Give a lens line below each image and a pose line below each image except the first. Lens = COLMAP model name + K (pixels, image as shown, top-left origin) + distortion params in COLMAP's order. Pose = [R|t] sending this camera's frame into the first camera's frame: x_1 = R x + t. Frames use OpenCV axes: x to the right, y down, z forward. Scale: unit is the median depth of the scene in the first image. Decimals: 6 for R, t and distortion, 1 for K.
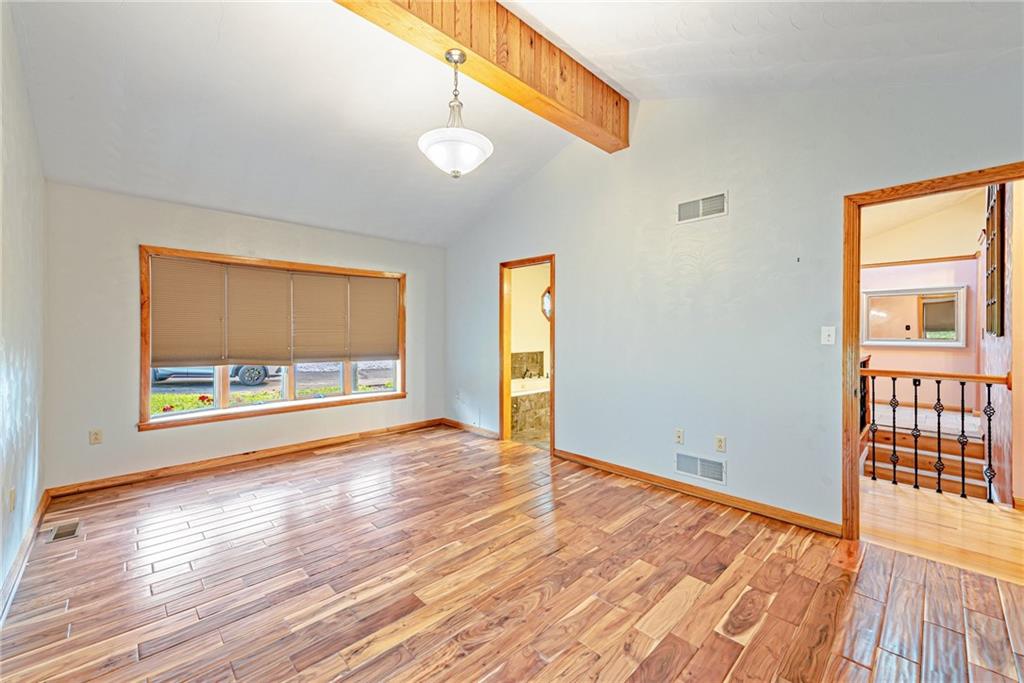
lens RADIAL K [[410.1, 0, 513.5], [0, 410.1, 333.7], [0, 0, 1]] dist [0.016182, -0.002725]
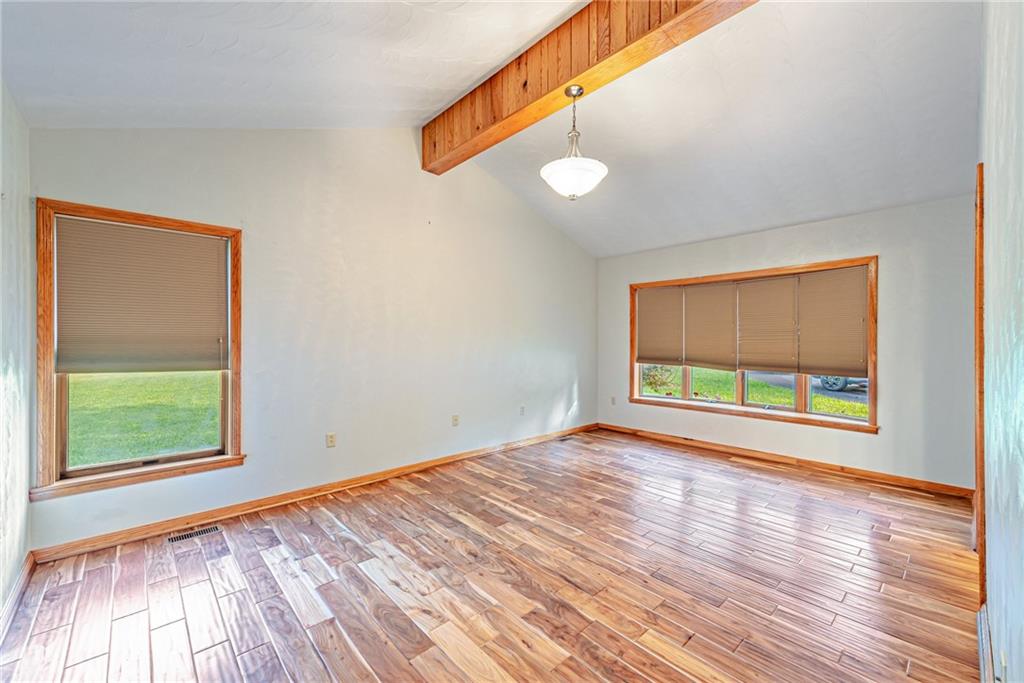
lens RADIAL K [[410.1, 0, 514.9], [0, 410.1, 337.8], [0, 0, 1]] dist [0.016182, -0.002725]
pose [[-0.030039, -0.008540, -0.999512, 0.998506], [-0.004171, 0.999956, -0.008419, 0.006085], [0.999540, 0.003916, -0.030073, 0.899201]]
